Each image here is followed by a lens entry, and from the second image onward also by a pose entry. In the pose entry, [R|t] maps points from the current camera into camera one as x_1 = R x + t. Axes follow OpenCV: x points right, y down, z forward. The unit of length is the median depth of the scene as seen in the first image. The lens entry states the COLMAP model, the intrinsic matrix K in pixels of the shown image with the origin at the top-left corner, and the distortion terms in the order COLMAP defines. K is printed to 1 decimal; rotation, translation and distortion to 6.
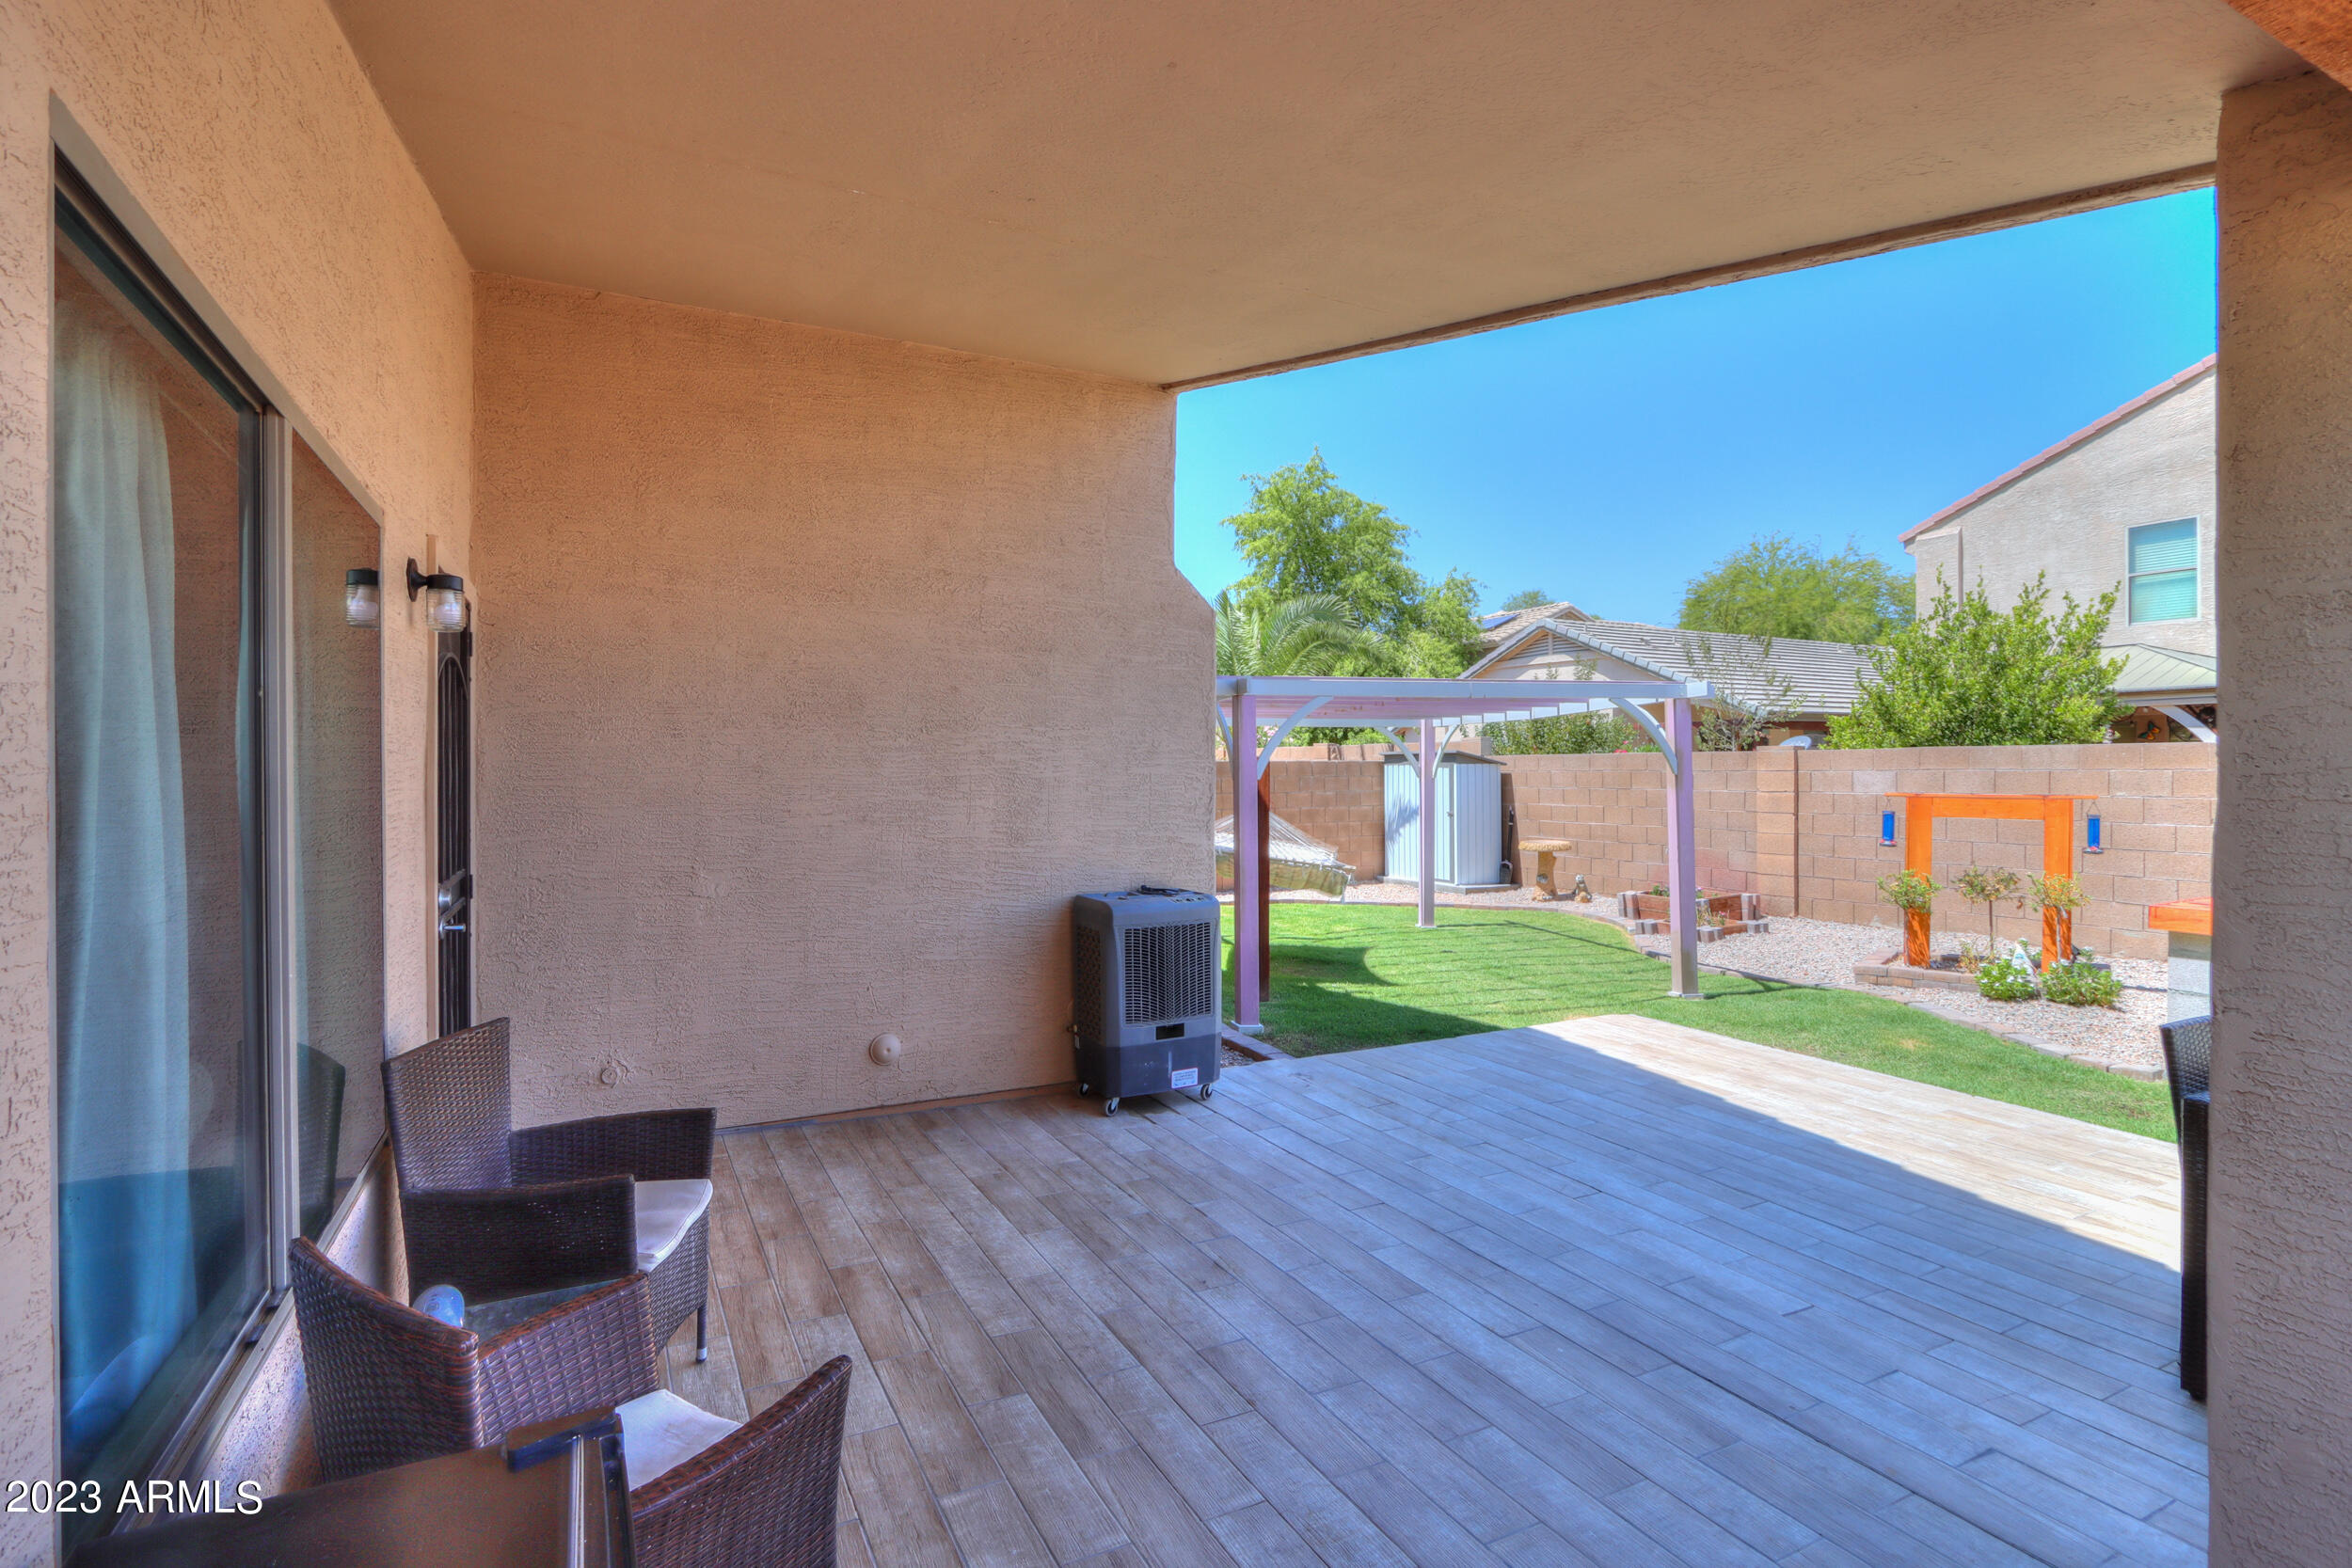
lens RADIAL K [[1132.7, 0, 1164.4], [0, 1132.7, 775.4], [0, 0, 1]] dist [-0.012152, -0.000018]
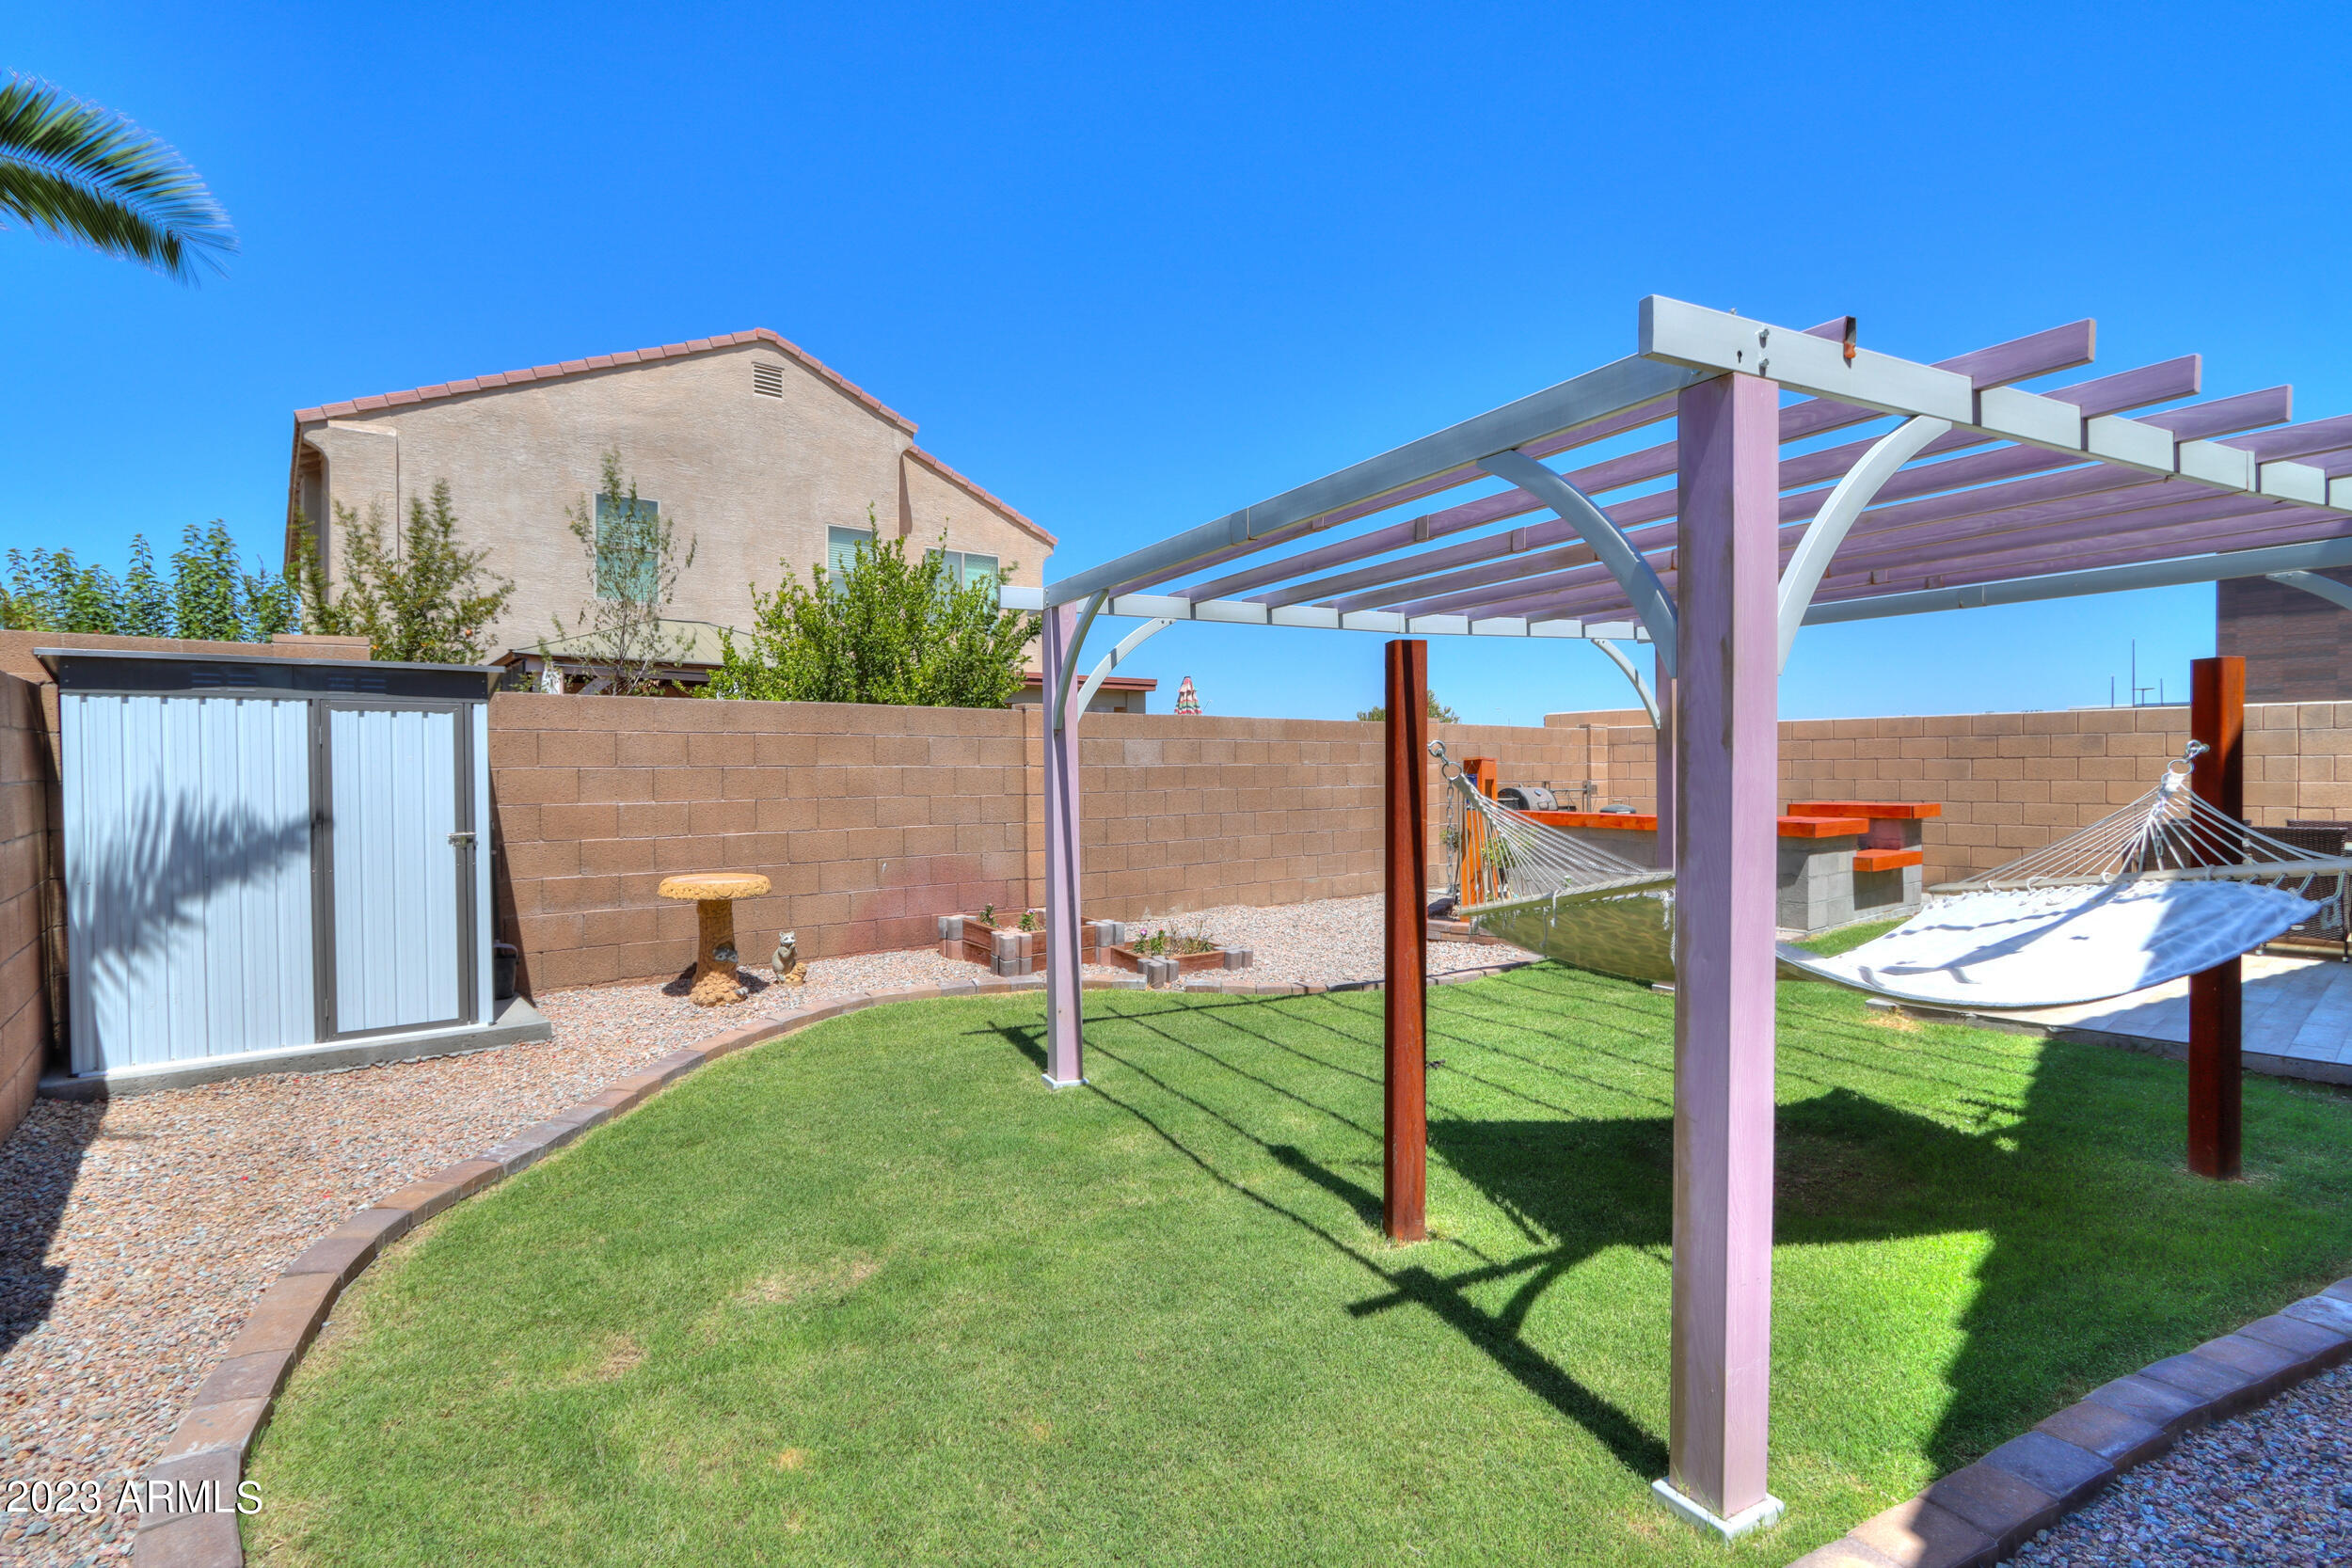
lens RADIAL K [[1108.6, 0, 1138.7], [0, 1108.6, 777.5], [0, 0, 1]] dist [-0.018655, 0.001422]
pose [[-0.214767, -0.005435, 0.976650, -0.183178], [0.009993, 0.999920, 0.007761, 0.016819], [-0.976614, 0.011426, -0.214696, 1.080438]]
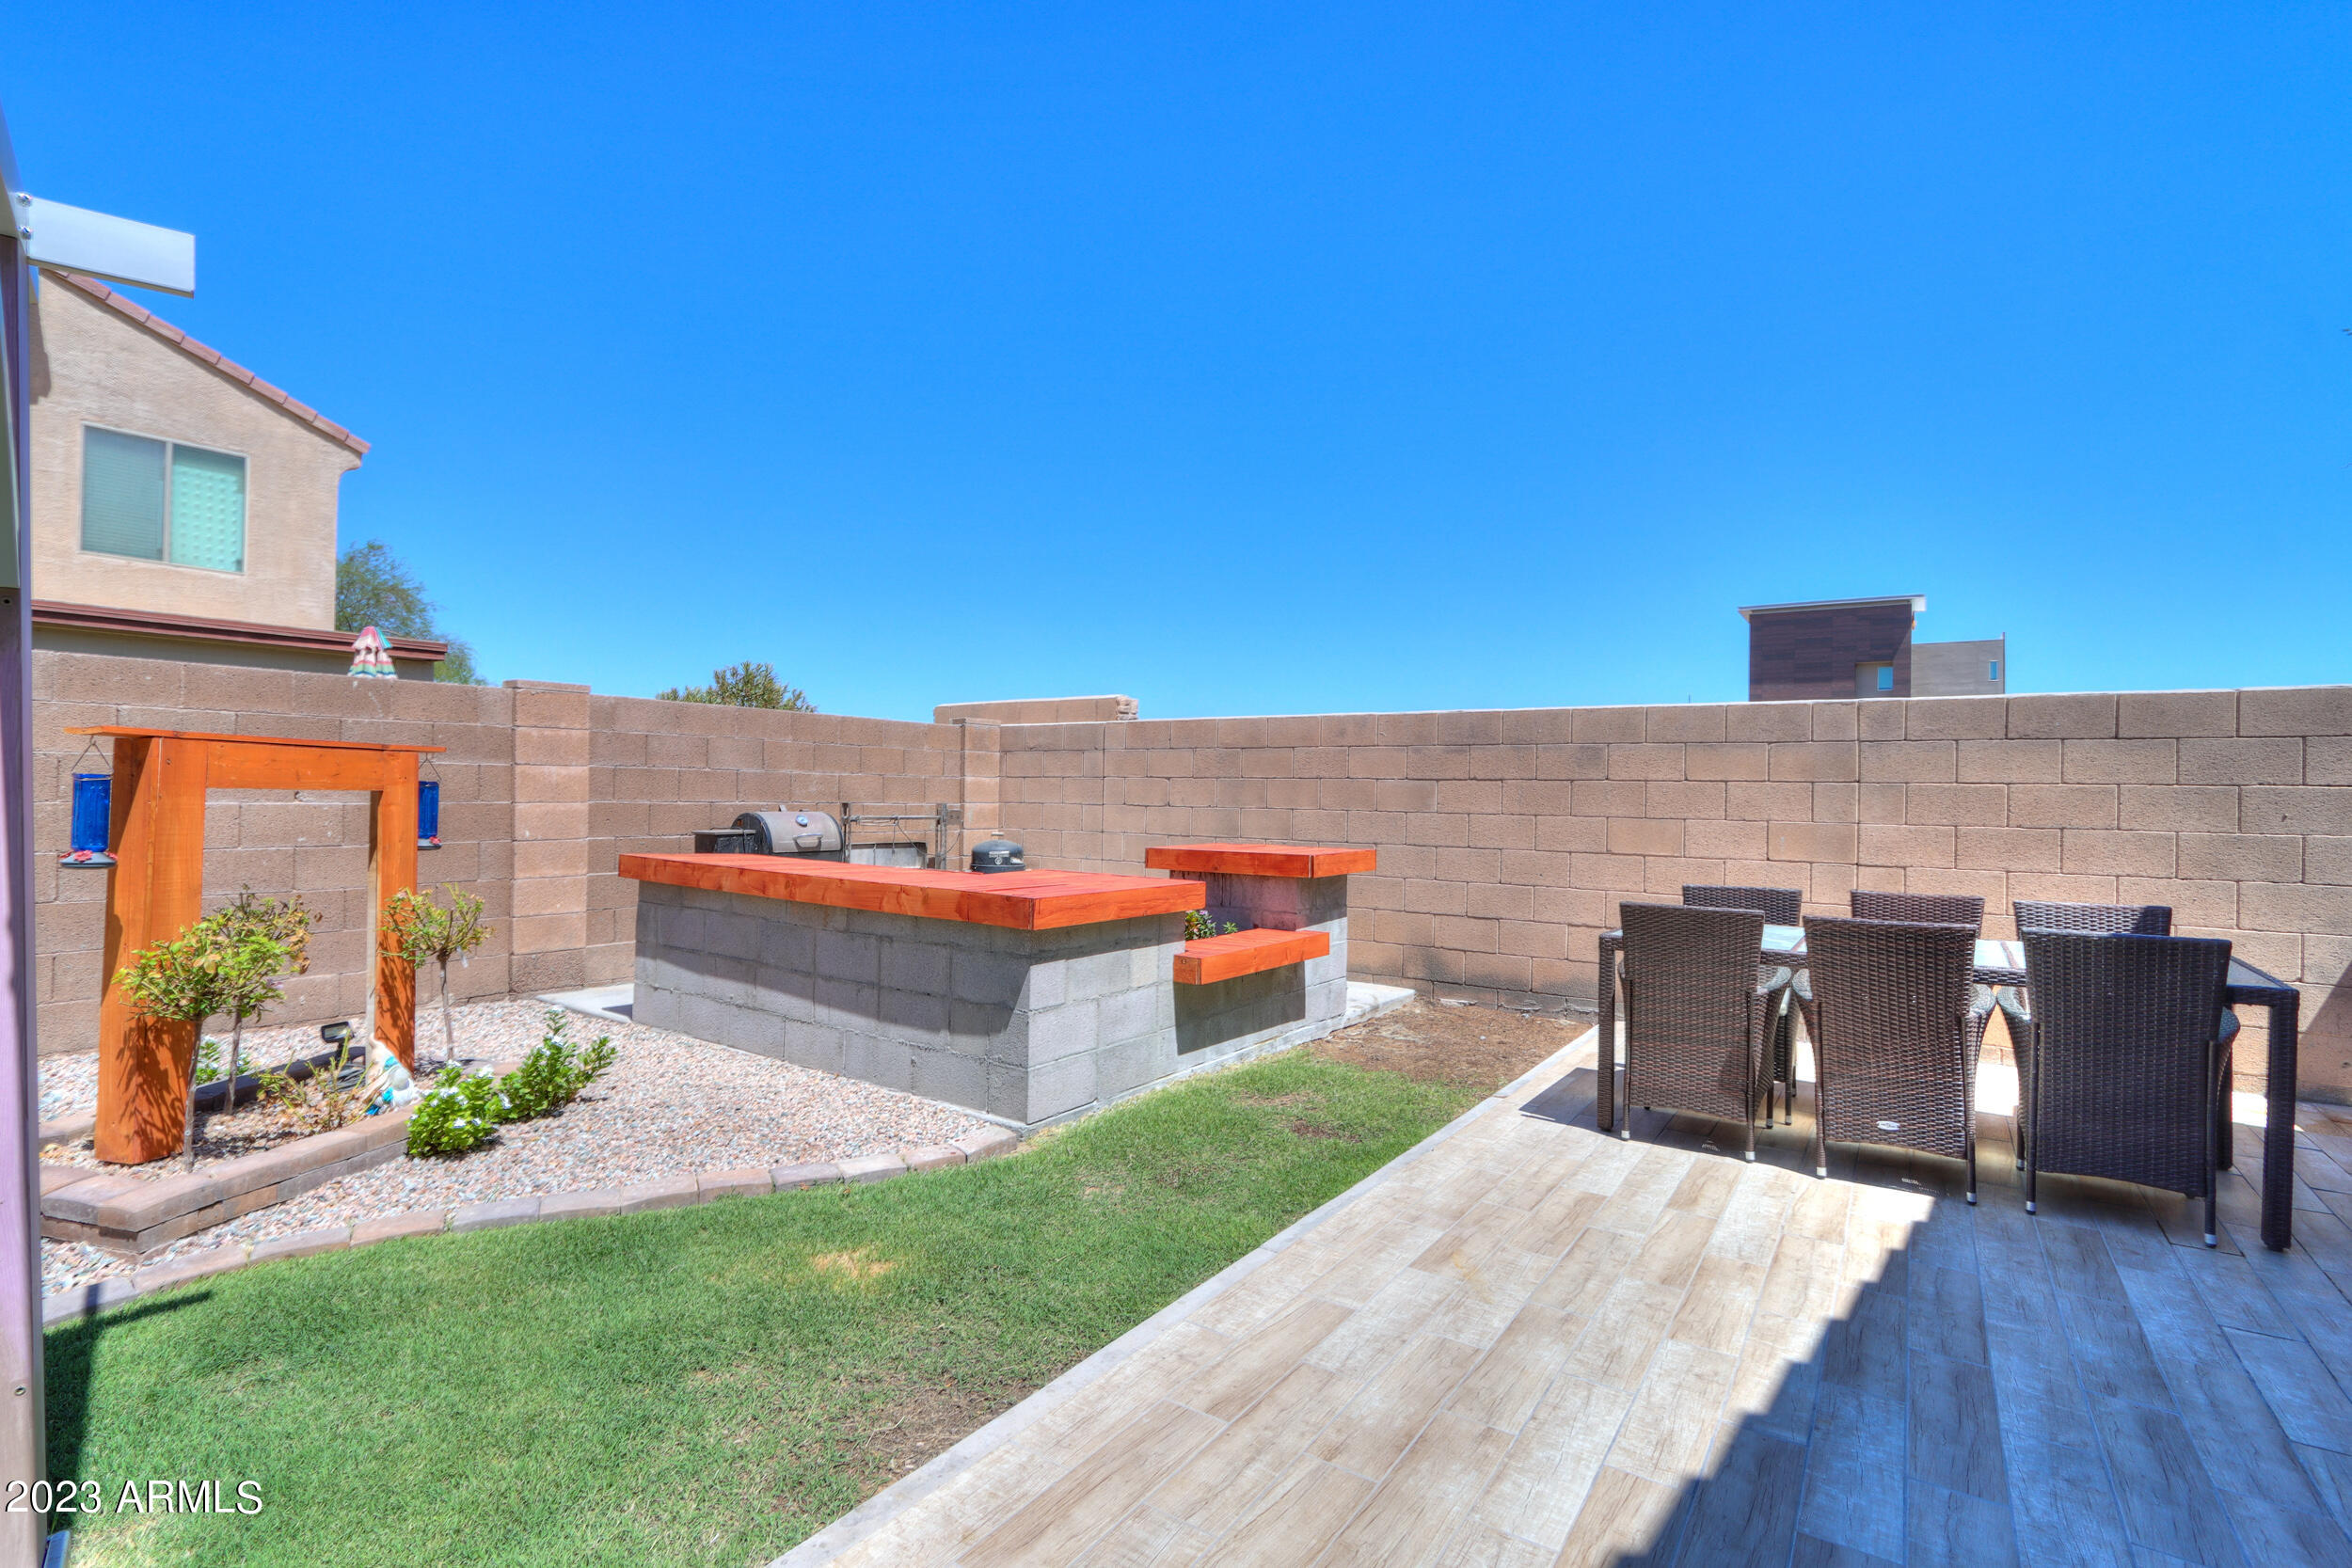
lens RADIAL K [[1087.3, 0, 1130.0], [0, 1087.3, 792.6], [0, 0, 1]] dist [-0.016028, 0.000503]
pose [[-0.462838, -0.006839, 0.886417, 0.119593], [-0.012918, 0.999916, 0.000969, 0.023731], [-0.886349, -0.011003, -0.462887, 0.620162]]
